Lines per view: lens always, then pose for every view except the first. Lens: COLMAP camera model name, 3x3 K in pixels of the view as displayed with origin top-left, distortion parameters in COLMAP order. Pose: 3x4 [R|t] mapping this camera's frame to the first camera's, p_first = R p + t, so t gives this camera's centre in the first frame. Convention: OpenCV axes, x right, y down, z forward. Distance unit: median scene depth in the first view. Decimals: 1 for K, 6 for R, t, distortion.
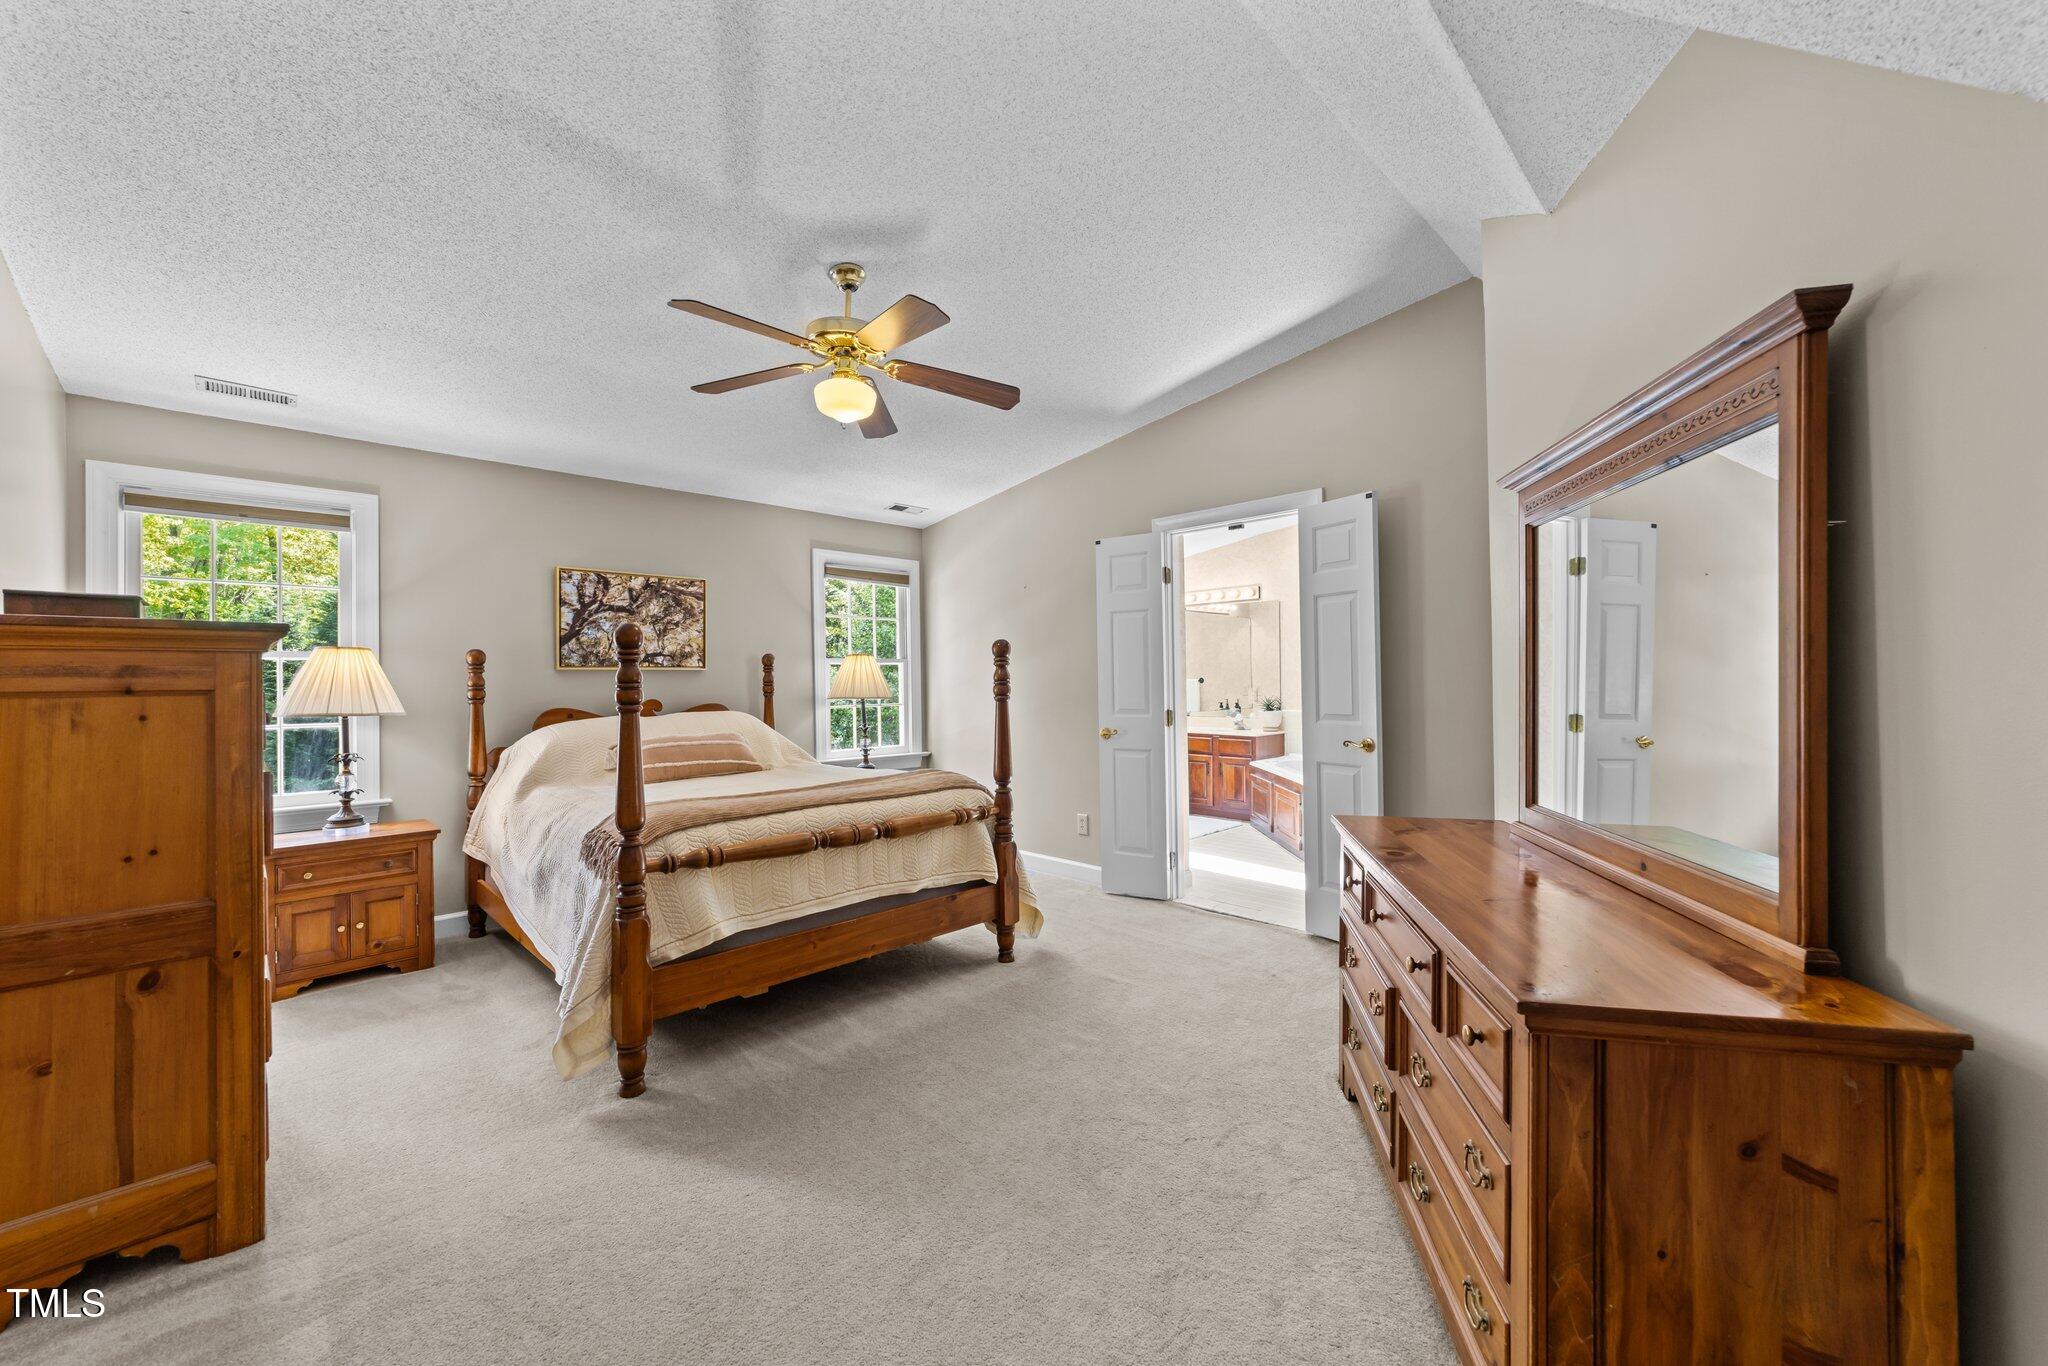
lens RADIAL K [[782.1, 0, 1027.1], [0, 782.1, 679.8], [0, 0, 1]] dist [-0.012845, 0.004435]
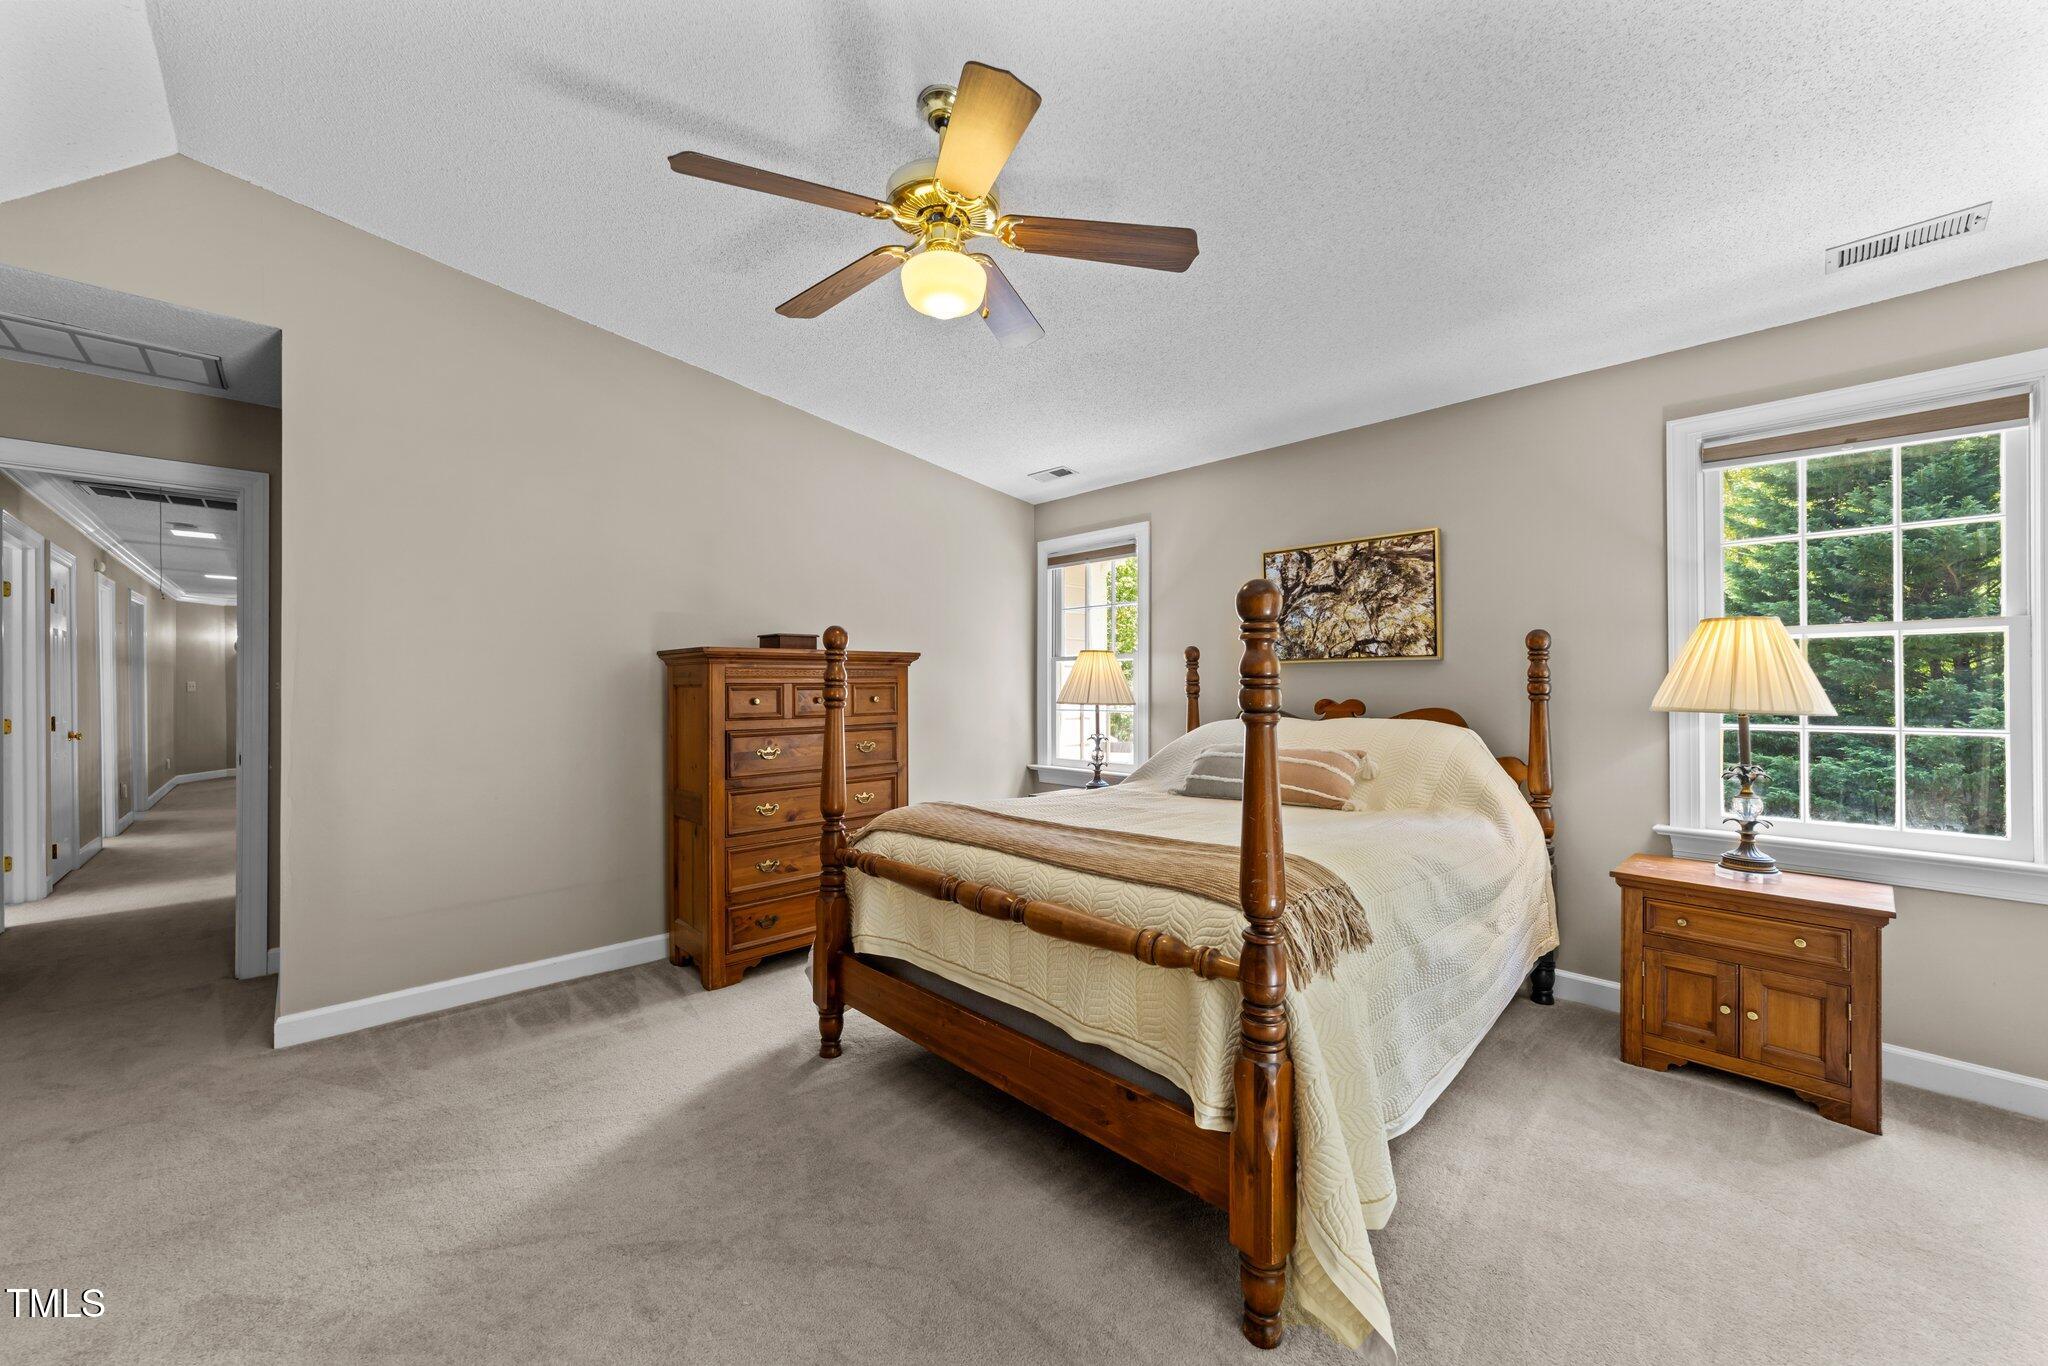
lens RADIAL K [[782.1, 0, 1025.2], [0, 782.1, 685.3], [0, 0, 1]] dist [-0.012845, 0.004435]
pose [[-0.013480, 0.006851, -0.999886, 0.302115], [0.002745, 0.999973, 0.006814, 0.004643], [0.999905, -0.002652, -0.013499, 0.682678]]
